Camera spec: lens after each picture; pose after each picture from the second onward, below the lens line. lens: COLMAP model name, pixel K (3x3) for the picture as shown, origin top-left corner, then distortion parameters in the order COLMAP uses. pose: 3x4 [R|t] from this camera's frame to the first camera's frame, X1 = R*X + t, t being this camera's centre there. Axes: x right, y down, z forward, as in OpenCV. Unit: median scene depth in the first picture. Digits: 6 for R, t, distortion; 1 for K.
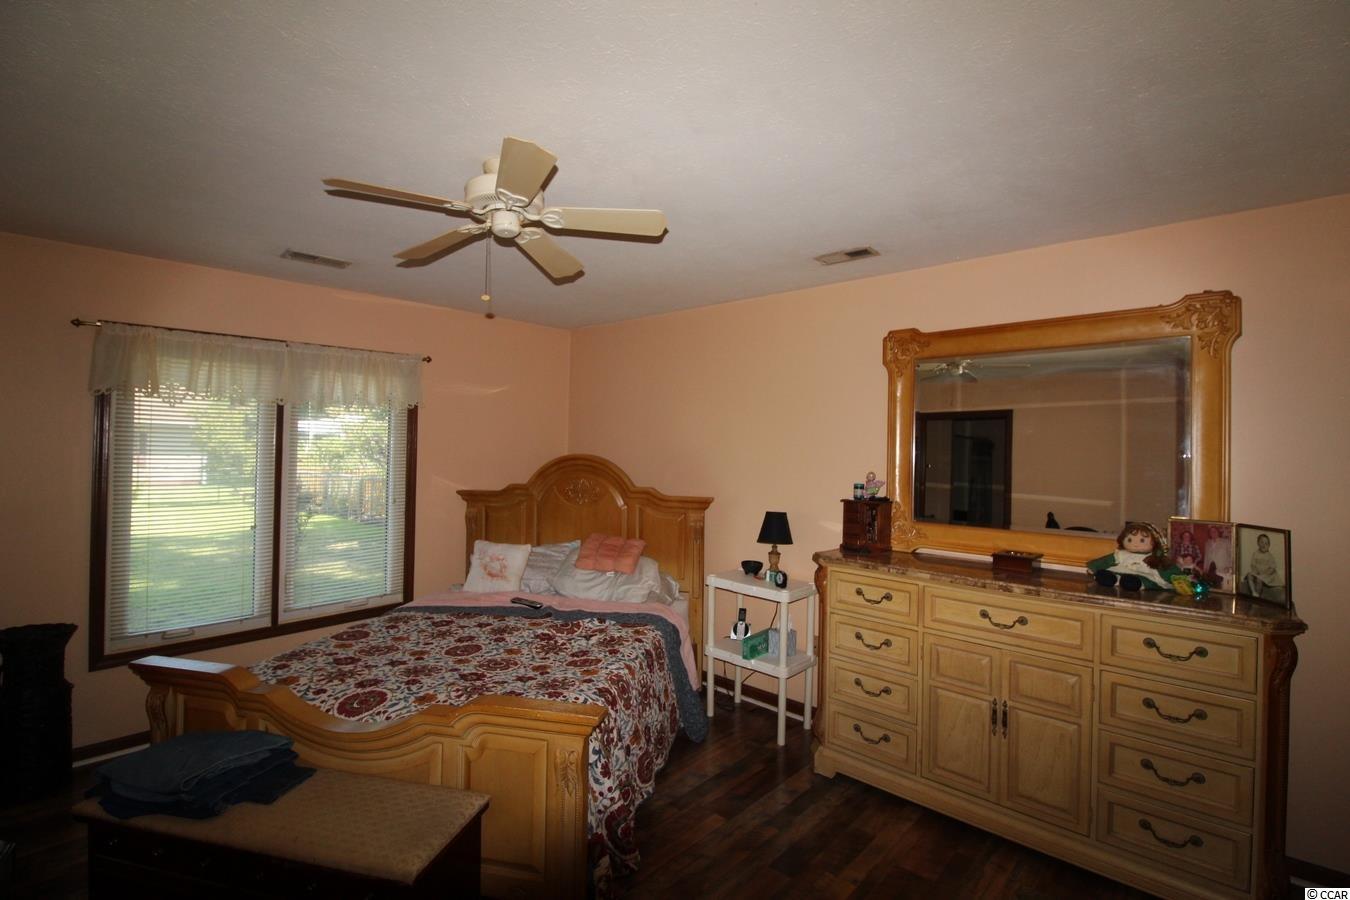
lens RADIAL K [[610.5, 0, 679.8], [0, 610.5, 445.6], [0, 0, 1]] dist [-0.015584, -0.004498]
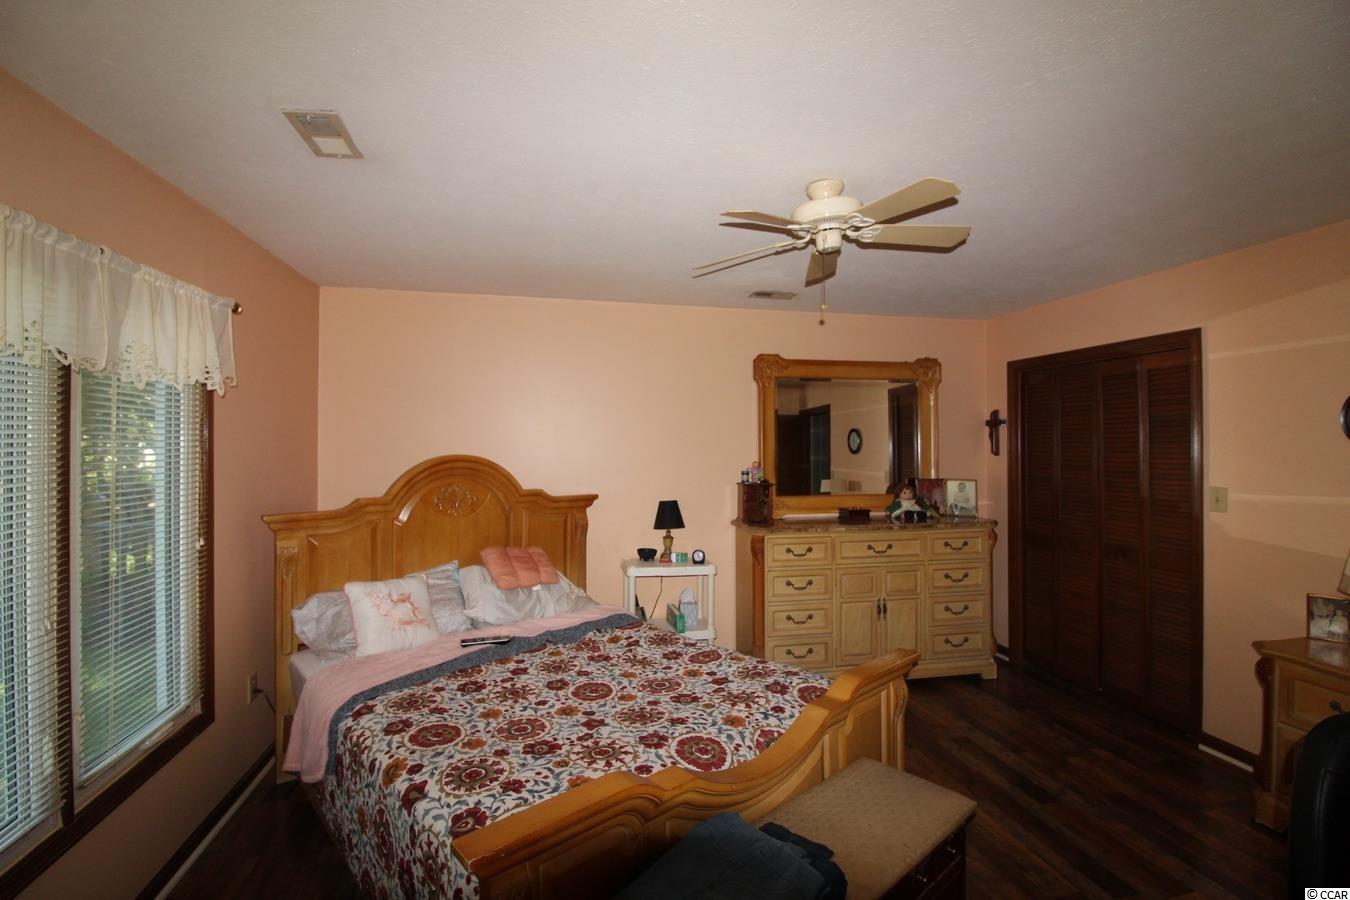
lens RADIAL K [[610.5, 0, 676.1], [0, 610.5, 445.9], [0, 0, 1]] dist [-0.015584, -0.004498]
pose [[0.596786, -0.015670, 0.802248, -0.881322], [0.008887, 0.999877, 0.012919, -0.008263], [-0.802351, -0.000580, 0.596852, 0.382031]]
